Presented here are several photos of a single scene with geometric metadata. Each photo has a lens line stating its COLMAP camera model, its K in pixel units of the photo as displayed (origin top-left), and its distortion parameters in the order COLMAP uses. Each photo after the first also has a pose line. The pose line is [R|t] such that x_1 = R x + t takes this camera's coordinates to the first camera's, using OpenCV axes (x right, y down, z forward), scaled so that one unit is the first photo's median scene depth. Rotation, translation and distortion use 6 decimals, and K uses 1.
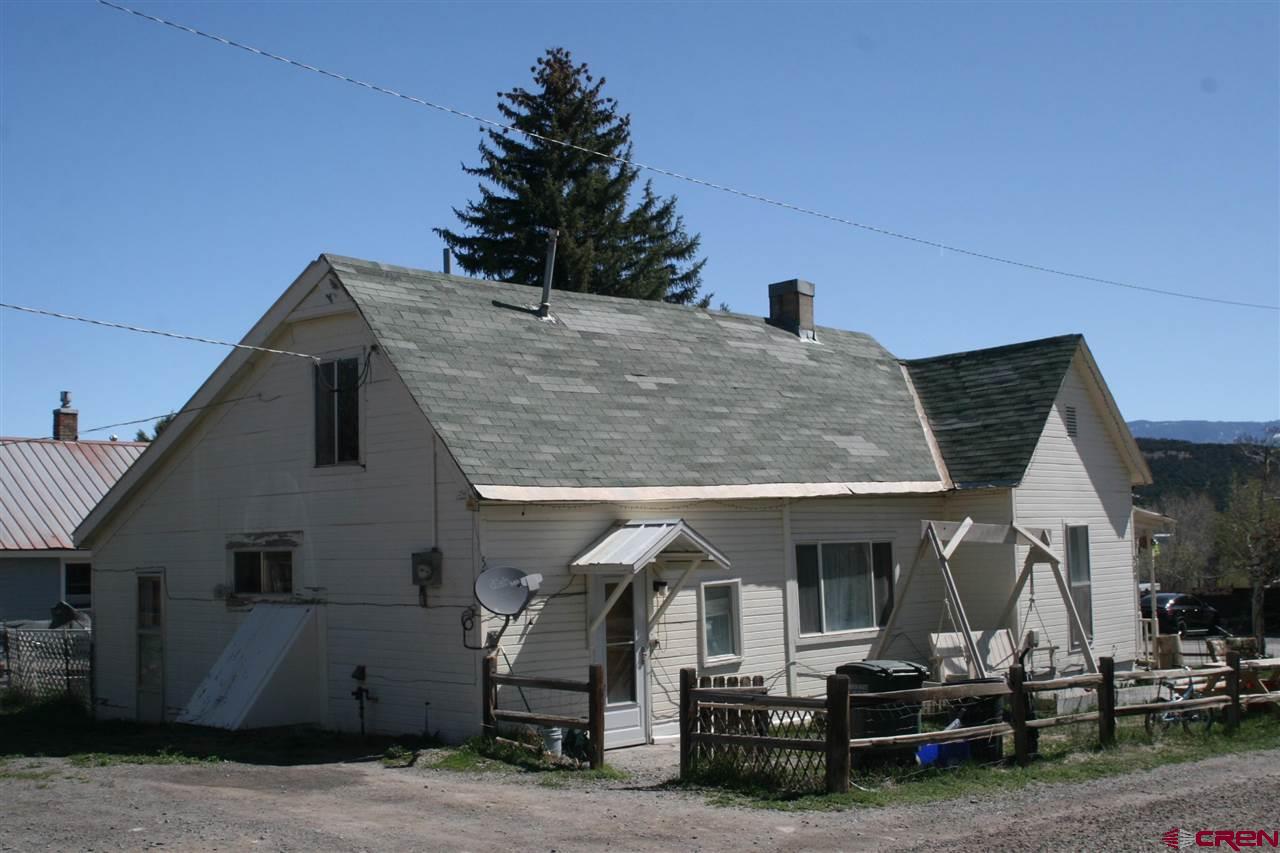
lens RADIAL K [[1435.0, 0, 640.6], [0, 1435.0, 427.9], [0, 0, 1]] dist [-0.087228, 0.000000]
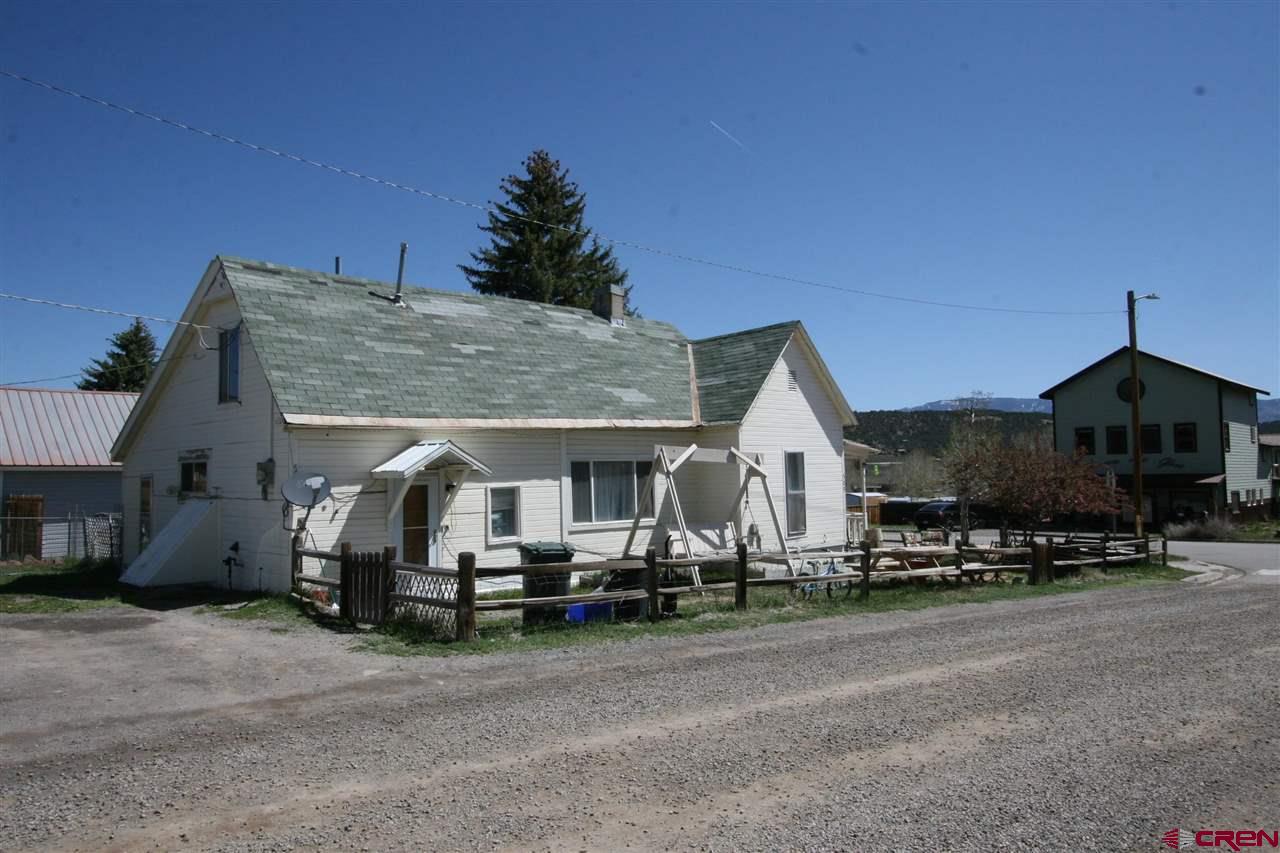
lens RADIAL K [[860.2, 0, 637.8], [0, 860.2, 421.5], [0, 0, 1]] dist [-0.009613, 0.003178]
pose [[0.999444, 0.006745, -0.032657, 0.207014], [-0.005941, 0.999679, 0.024638, 0.019671], [0.032812, -0.024430, 0.999163, 0.135472]]
